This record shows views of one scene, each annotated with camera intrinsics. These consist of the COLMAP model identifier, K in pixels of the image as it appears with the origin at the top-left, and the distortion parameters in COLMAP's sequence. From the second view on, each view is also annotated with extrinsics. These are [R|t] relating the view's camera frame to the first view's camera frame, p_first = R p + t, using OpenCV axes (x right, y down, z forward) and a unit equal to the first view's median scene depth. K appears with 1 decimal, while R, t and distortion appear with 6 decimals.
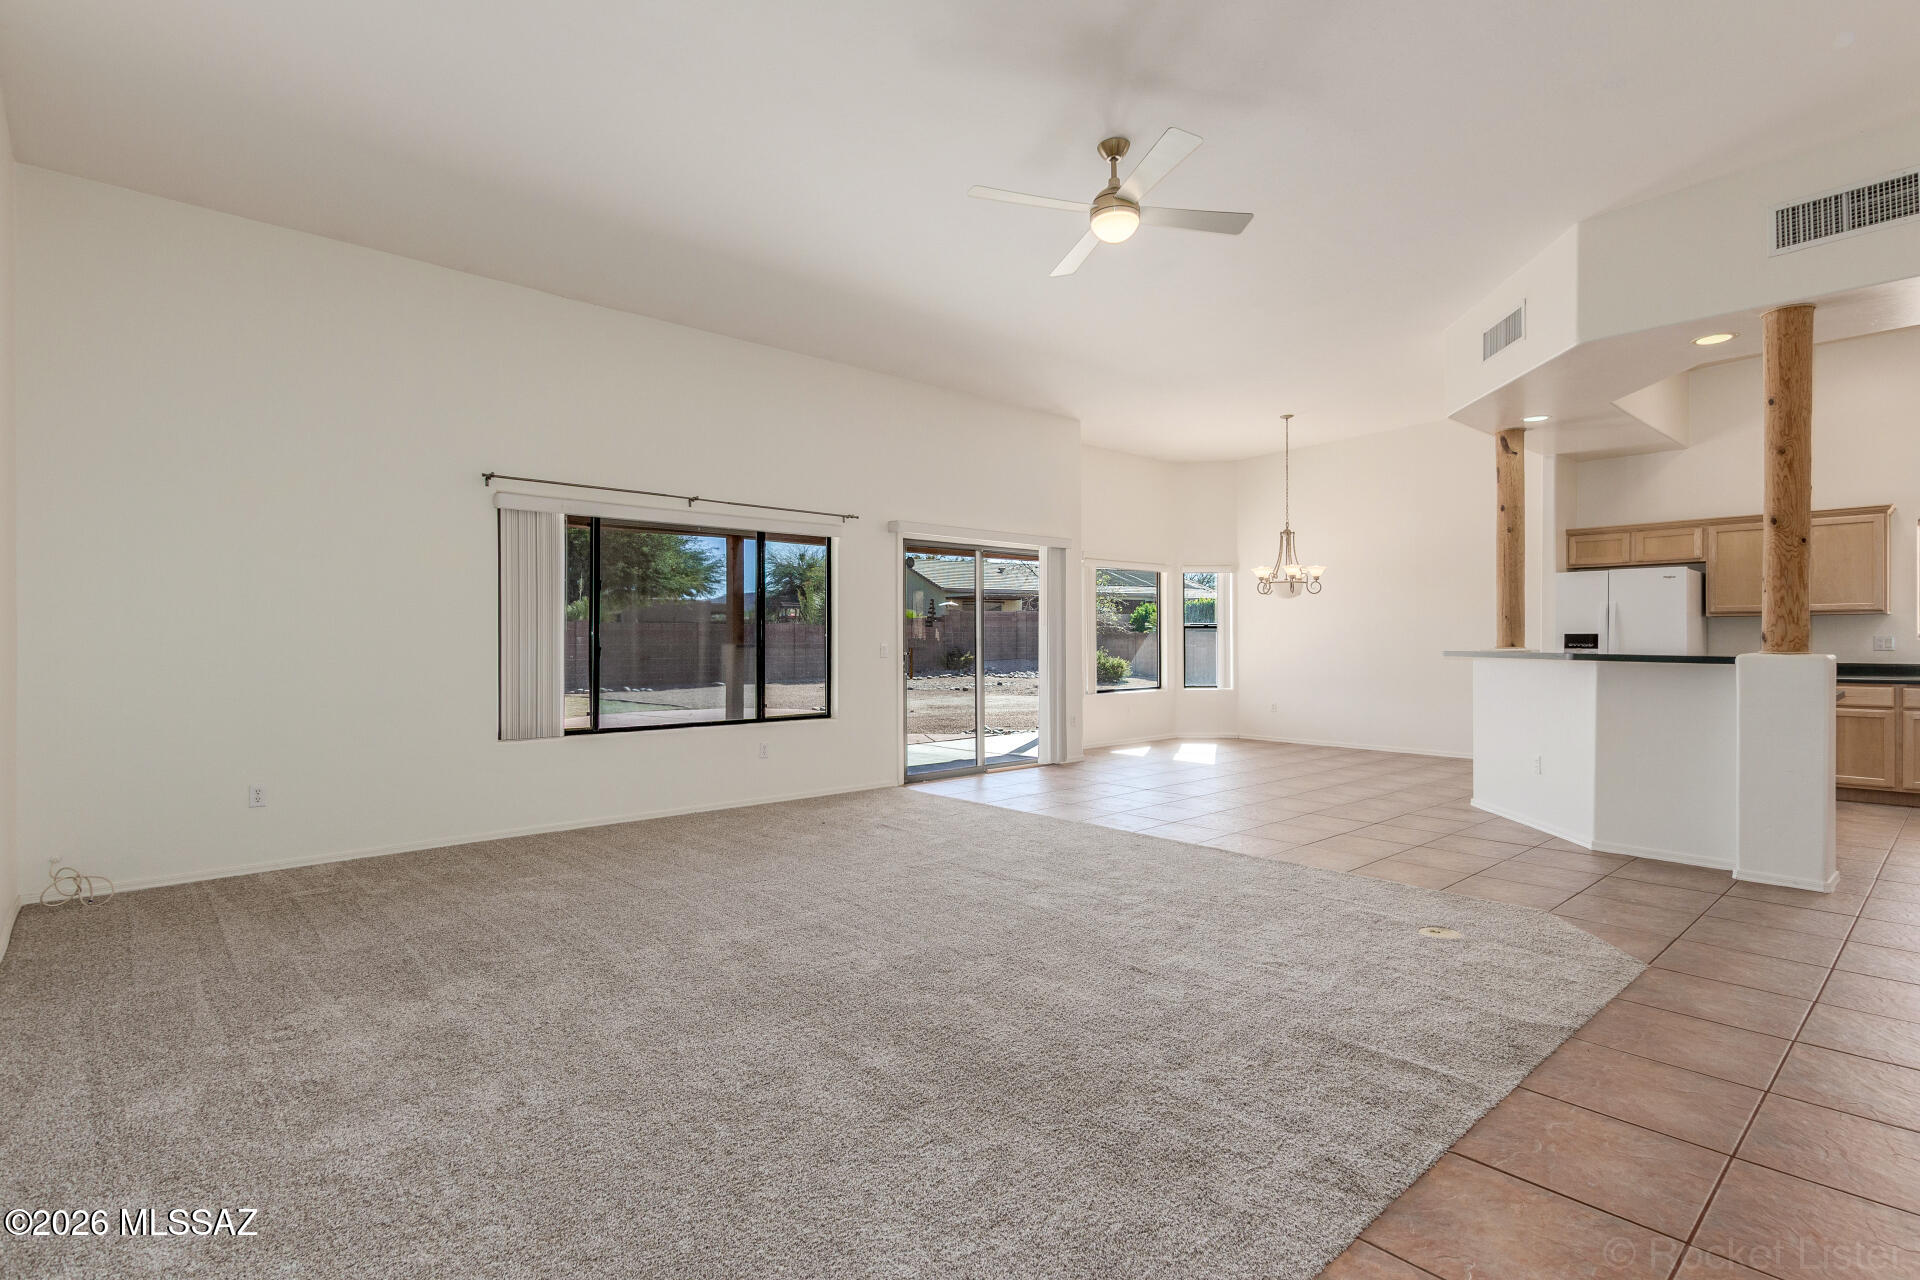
lens RADIAL K [[928.9, 0, 983.6], [0, 928.9, 634.6], [0, 0, 1]] dist [0.015339, -0.001317]
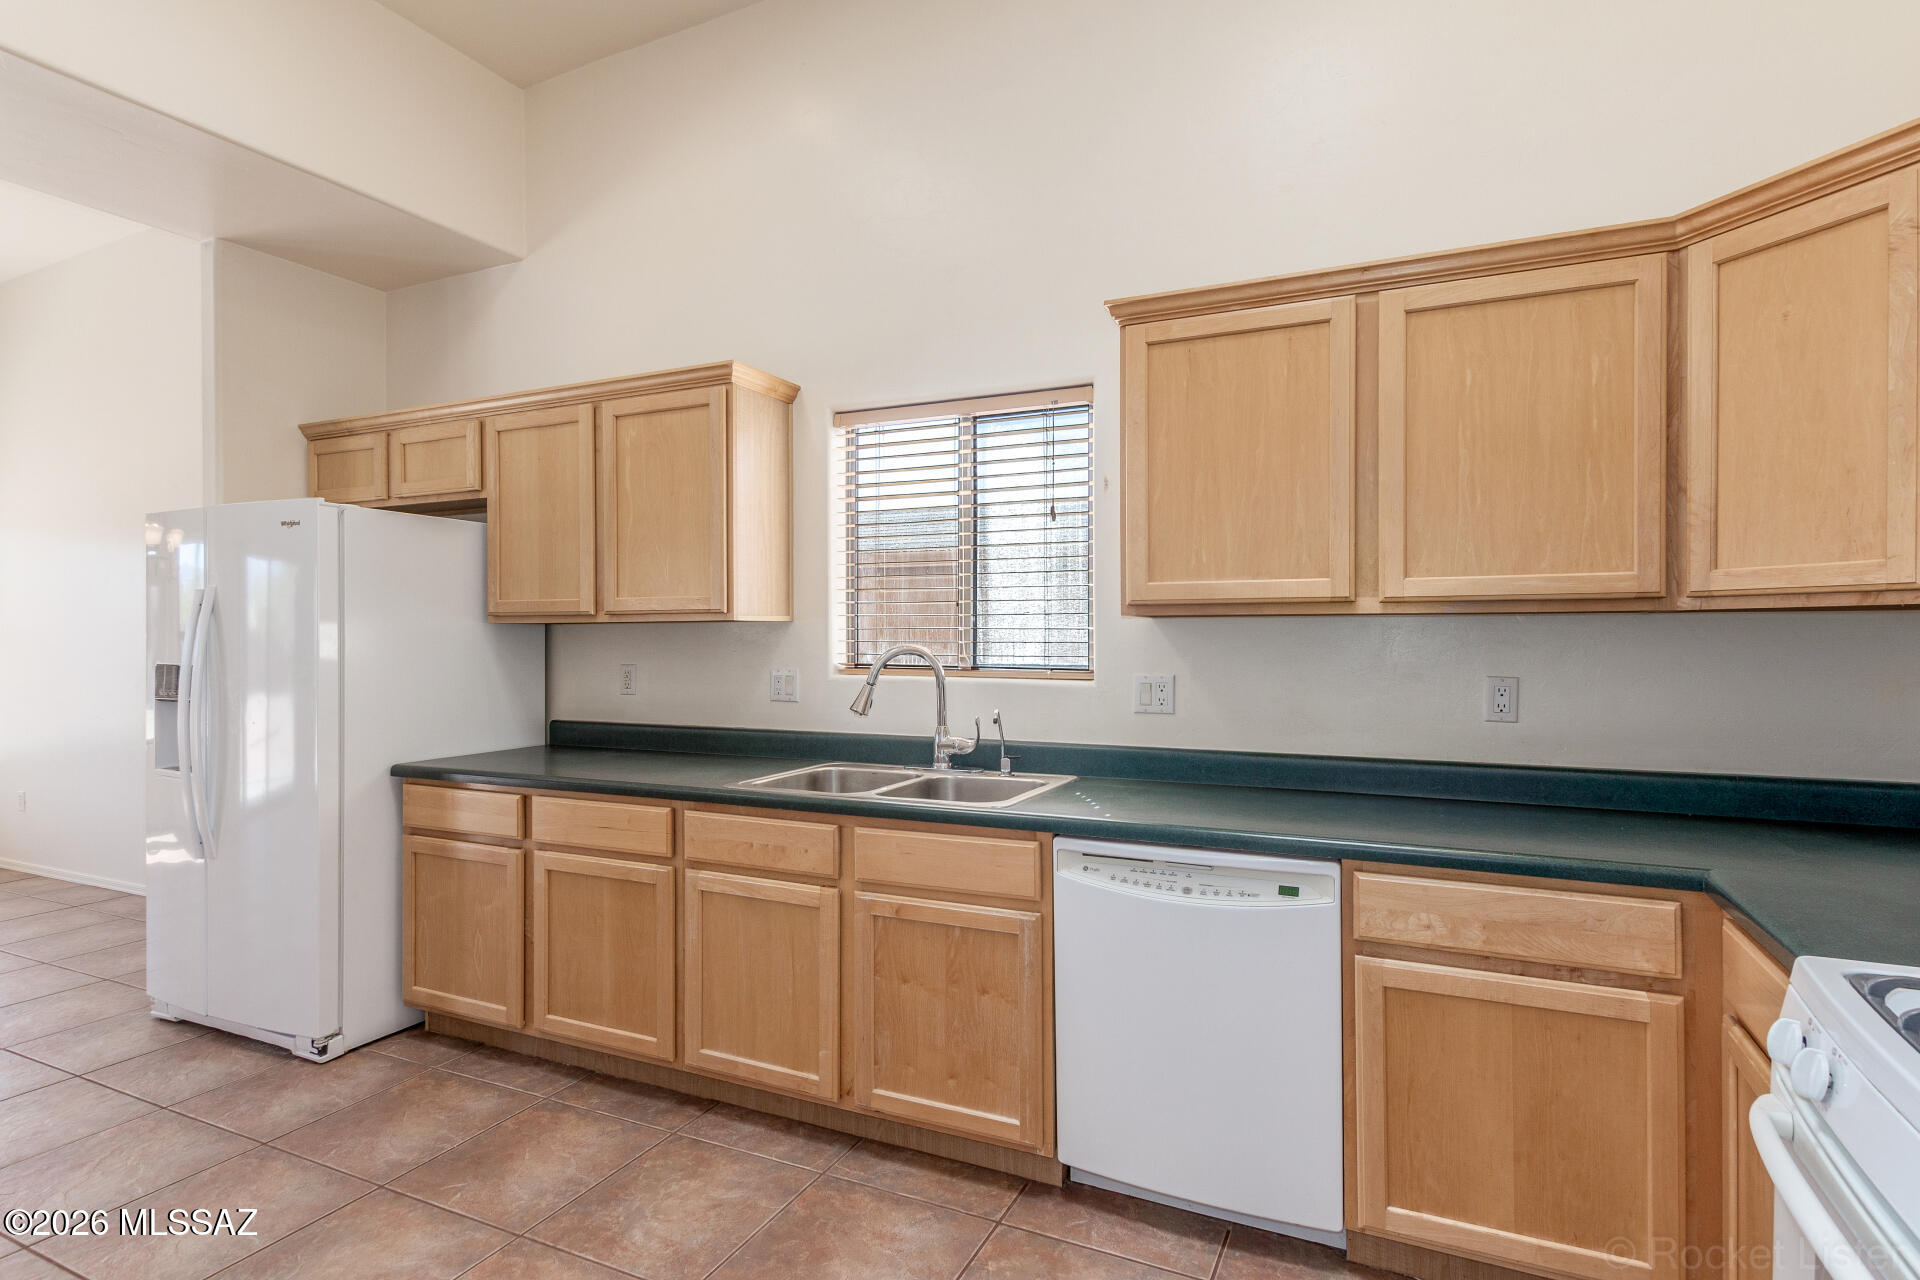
lens RADIAL K [[928.9, 0, 983.6], [0, 928.9, 634.6], [0, 0, 1]] dist [0.015339, -0.001317]
pose [[0.933032, -0.002498, 0.359785, 0.955777], [0.001083, 0.999991, 0.004136, -0.019360], [-0.359792, -0.003469, 0.933026, 0.589392]]
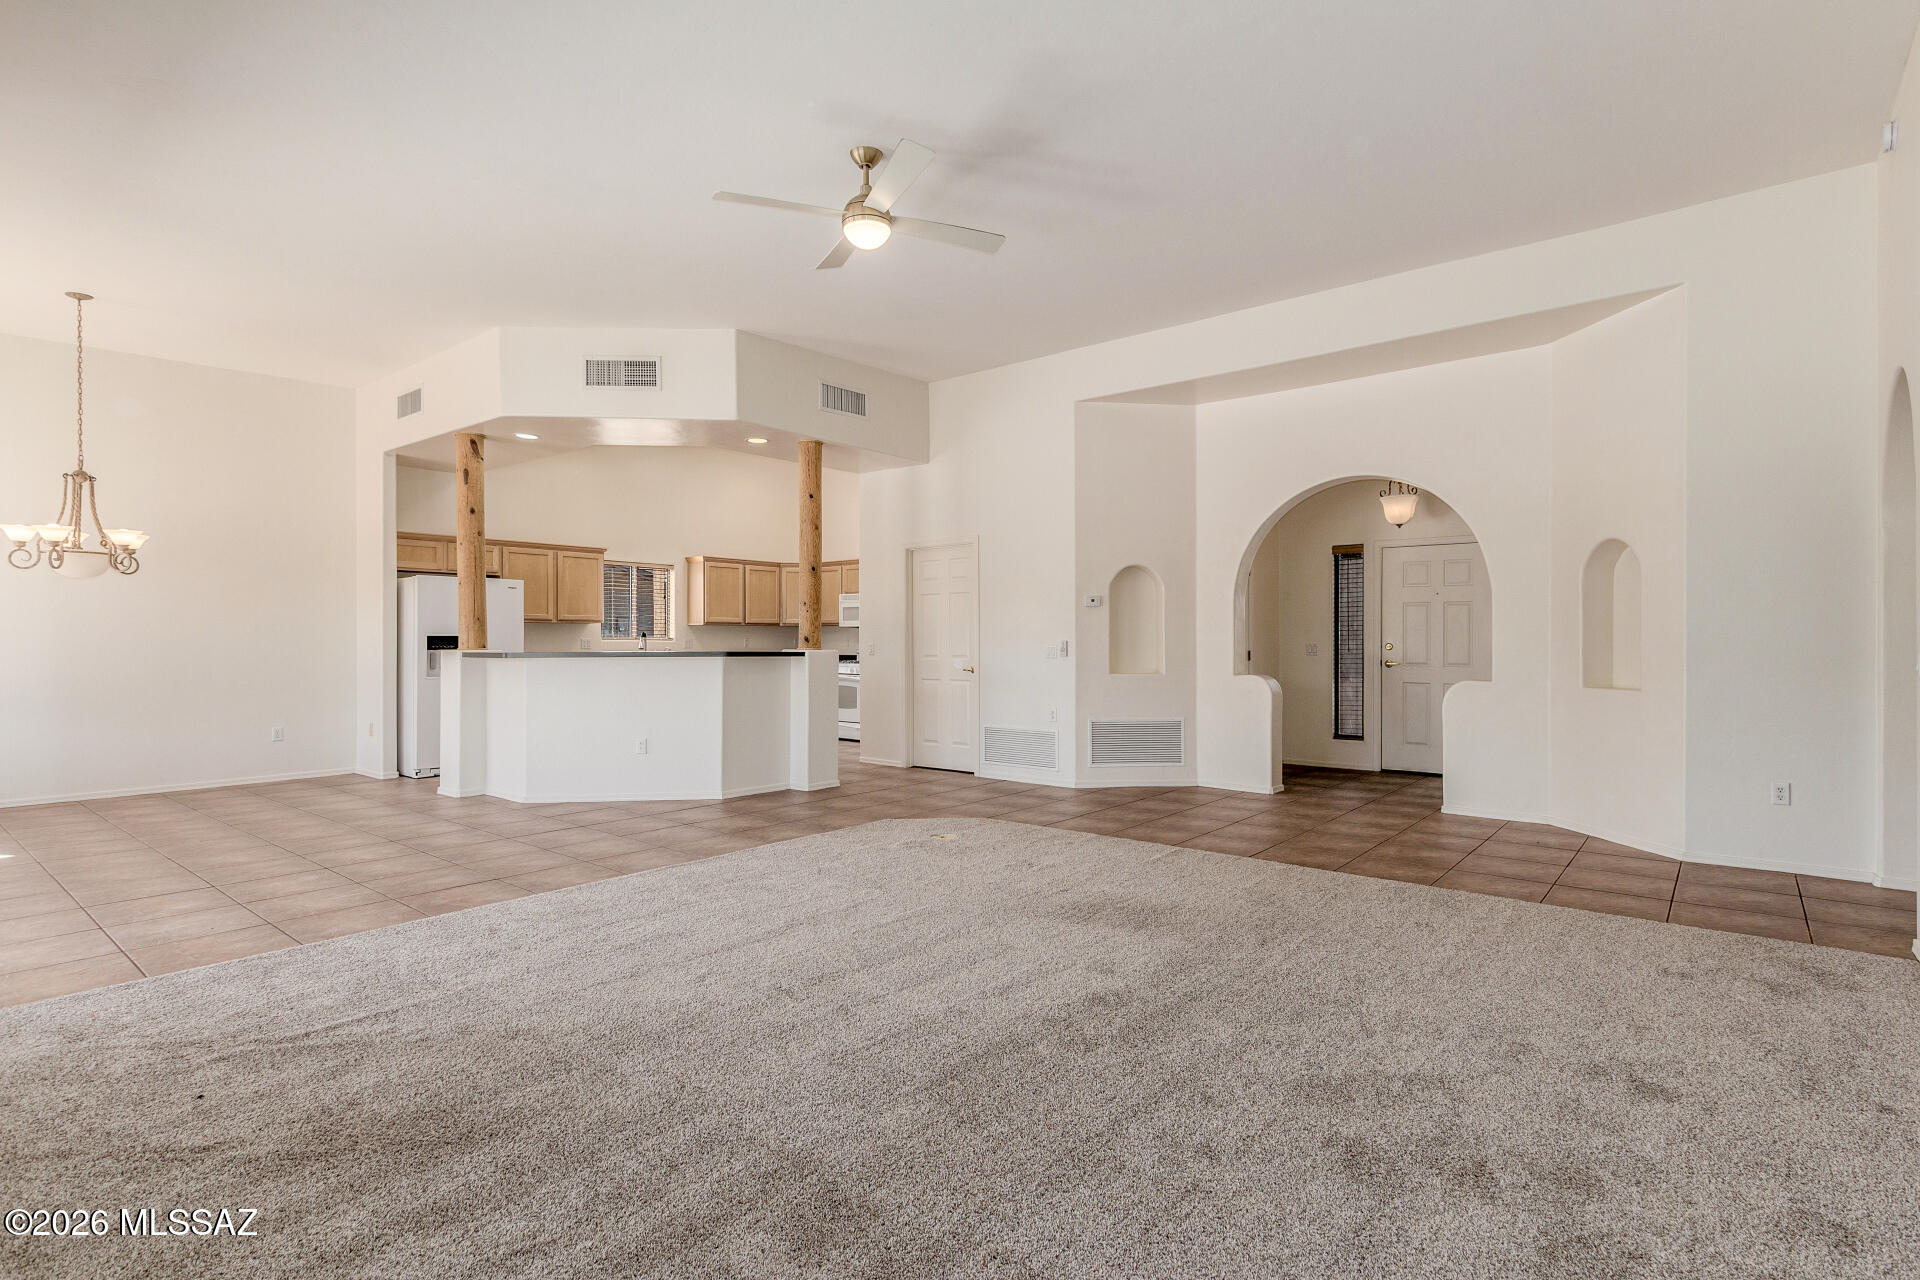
lens RADIAL K [[928.9, 0, 983.6], [0, 928.9, 634.6], [0, 0, 1]] dist [0.015339, -0.001317]
pose [[-0.145159, 0.006099, 0.989389, -0.569859], [-0.005385, 0.999961, -0.006954, 0.002285], [-0.989394, -0.006338, -0.145121, 0.656873]]
